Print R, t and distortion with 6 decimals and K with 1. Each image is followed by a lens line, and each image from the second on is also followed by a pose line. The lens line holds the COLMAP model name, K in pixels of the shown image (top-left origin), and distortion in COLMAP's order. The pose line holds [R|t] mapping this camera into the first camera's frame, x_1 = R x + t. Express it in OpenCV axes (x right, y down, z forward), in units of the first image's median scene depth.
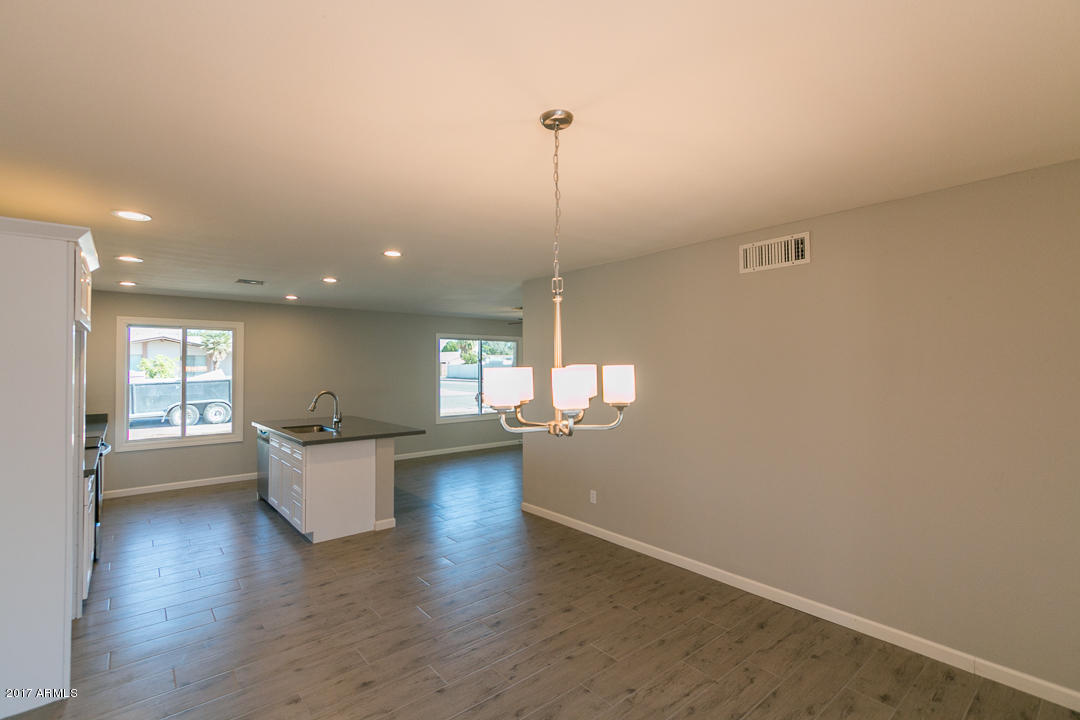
lens RADIAL K [[491.7, 0, 539.7], [0, 491.7, 358.7], [0, 0, 1]] dist [-0.001123, 0.000321]
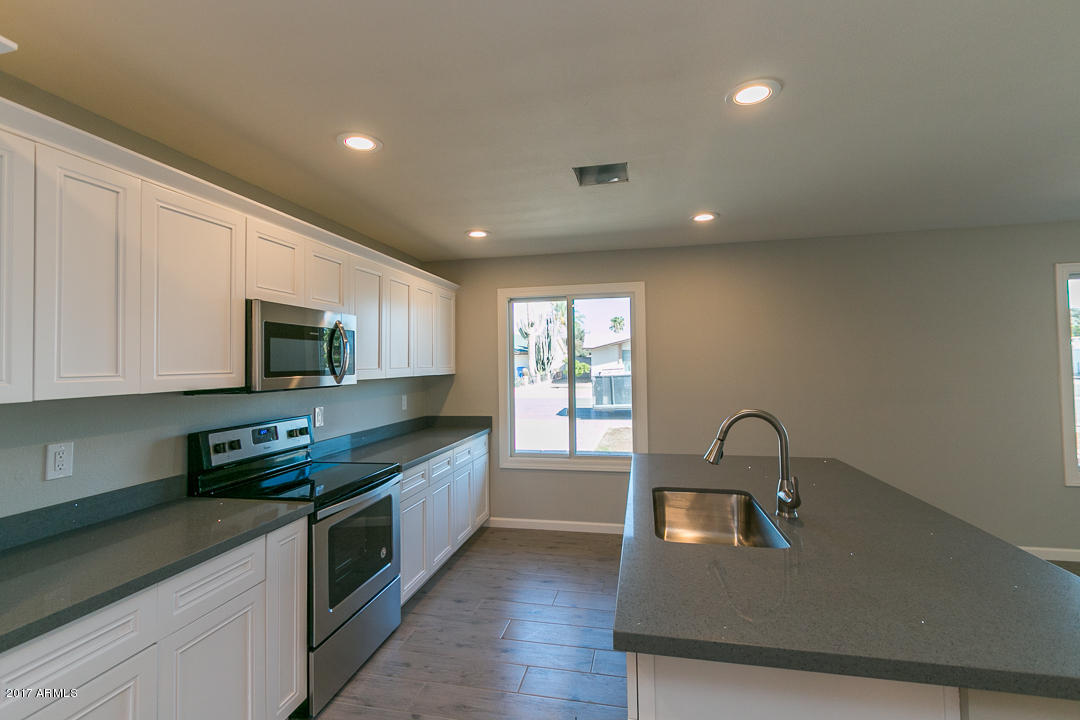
lens RADIAL K [[491.7, 0, 539.3], [0, 491.7, 353.7], [0, 0, 1]] dist [-0.001123, 0.000321]
pose [[0.607531, -0.022747, -0.793971, -0.091060], [0.026547, 0.999613, -0.008325, 0.009054], [0.793853, -0.016020, 0.607899, 0.246307]]
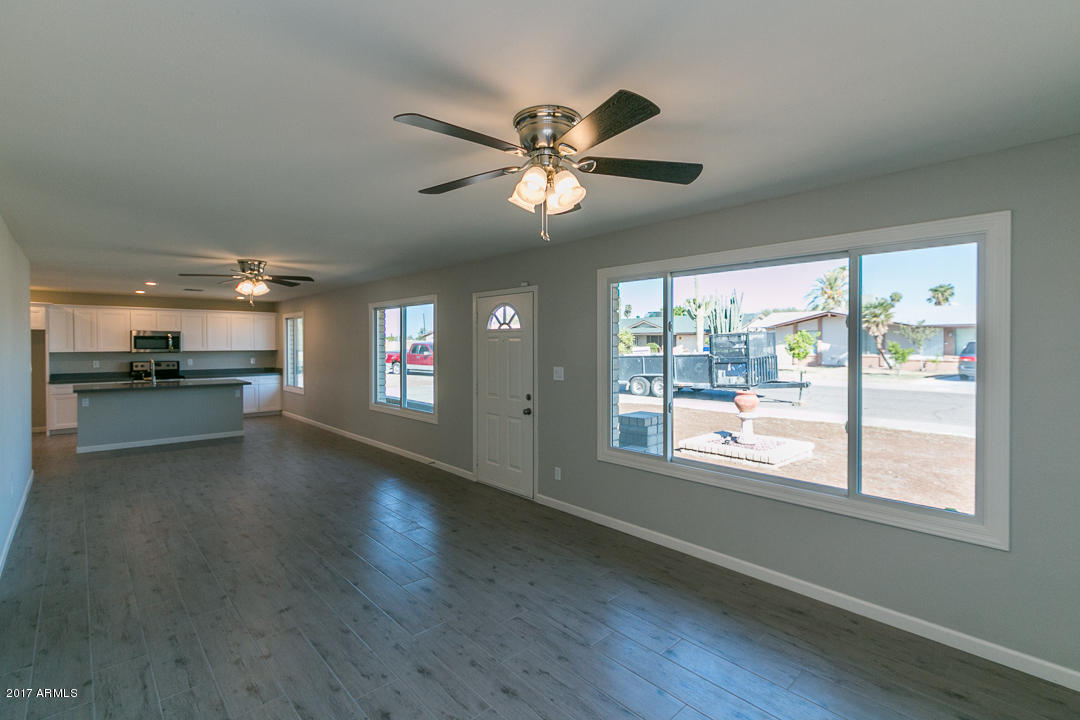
lens RADIAL K [[491.7, 0, 535.6], [0, 491.7, 350.1], [0, 0, 1]] dist [-0.001123, 0.000321]
pose [[0.055679, 0.016564, -0.998311, 0.405485], [0.016460, 0.999711, 0.017506, 0.011371], [0.998313, -0.017407, 0.055390, 0.759539]]
